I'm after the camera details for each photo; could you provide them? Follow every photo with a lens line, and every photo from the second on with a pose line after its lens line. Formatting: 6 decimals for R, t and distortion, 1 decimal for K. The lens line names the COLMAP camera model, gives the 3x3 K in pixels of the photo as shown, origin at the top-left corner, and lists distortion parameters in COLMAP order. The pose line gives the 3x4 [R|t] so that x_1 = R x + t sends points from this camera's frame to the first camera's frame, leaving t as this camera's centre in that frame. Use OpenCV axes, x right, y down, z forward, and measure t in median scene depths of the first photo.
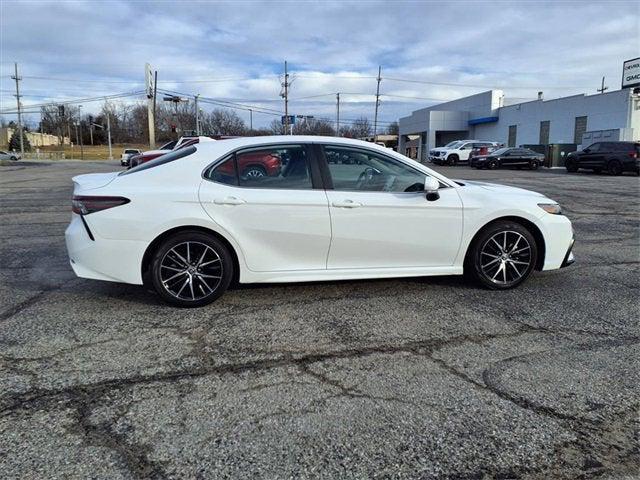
lens RADIAL K [[502.4, 0, 319.6], [0, 502.4, 251.1], [0, 0, 1]] dist [0.055396, -0.065315]
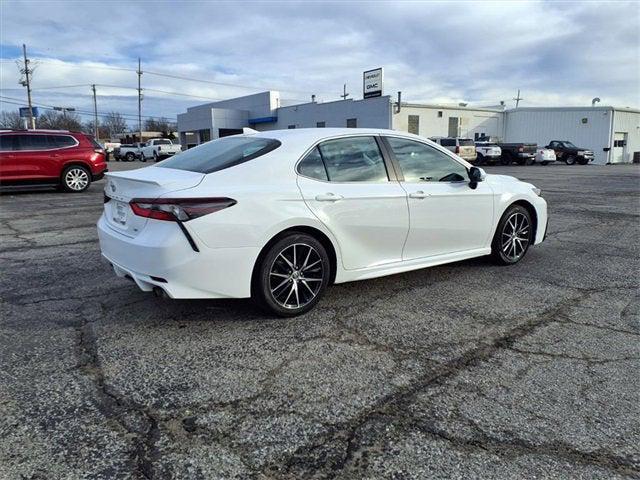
lens RADIAL K [[502.4, 0, 319.6], [0, 502.4, 251.1], [0, 0, 1]] dist [0.055396, -0.065315]
pose [[0.896338, -0.090412, 0.434055, -0.571694], [0.088859, 0.995757, 0.023915, -0.021827], [-0.434376, 0.017133, 0.900569, 0.159678]]
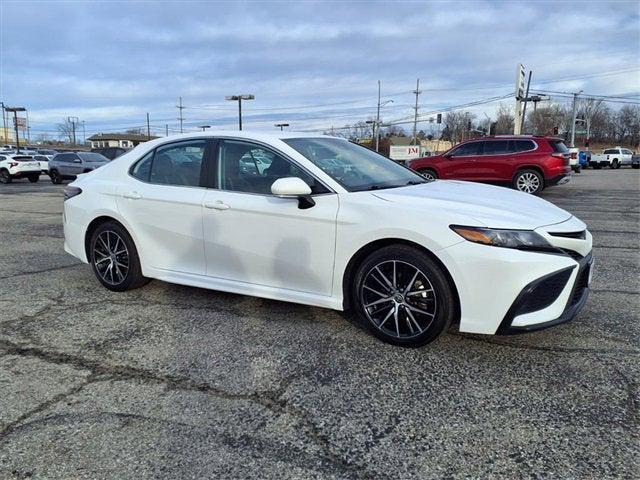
lens RADIAL K [[504.2, 0, 320.0], [0, 504.2, 240.0], [0, 0, 1]] dist [0.049950, -0.065394]
pose [[0.744790, 0.101568, -0.659523, 0.771131], [-0.120827, 0.992538, 0.016404, -0.068218], [0.656268, 0.067470, 0.751505, 0.436921]]
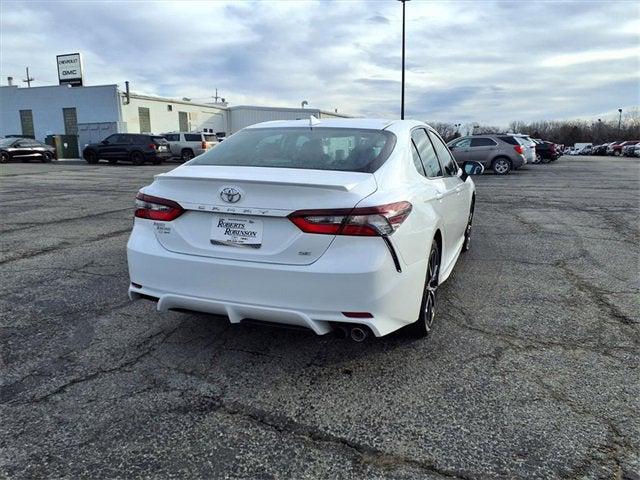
lens RADIAL K [[507.4, 0, 320.0], [0, 507.4, 240.0], [0, 0, 1]] dist [0.044456, -0.060931]
pose [[0.517624, -0.154217, 0.841595, -0.950264], [0.160170, 0.983699, 0.081744, -0.118778], [-0.840482, 0.092486, 0.533888, 0.675305]]
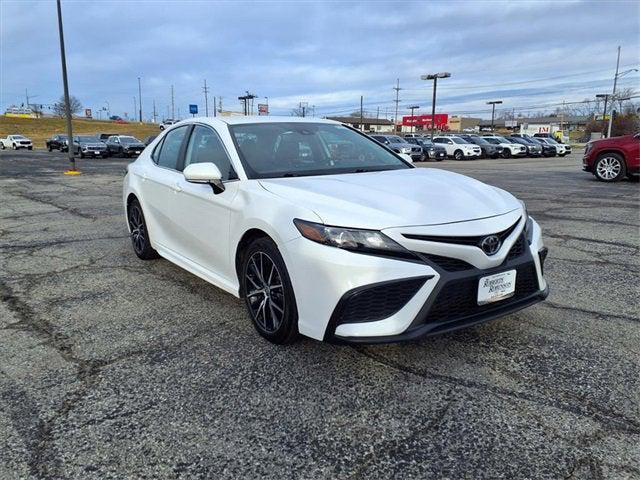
lens RADIAL K [[508.6, 0, 322.0], [0, 508.6, 230.9], [0, 0, 1]] dist [0.016692, -0.005155]
pose [[0.411906, 0.155976, -0.897778, 1.034274], [-0.165927, 0.981608, 0.094413, -0.147513], [0.895992, 0.110076, 0.430211, 0.816864]]
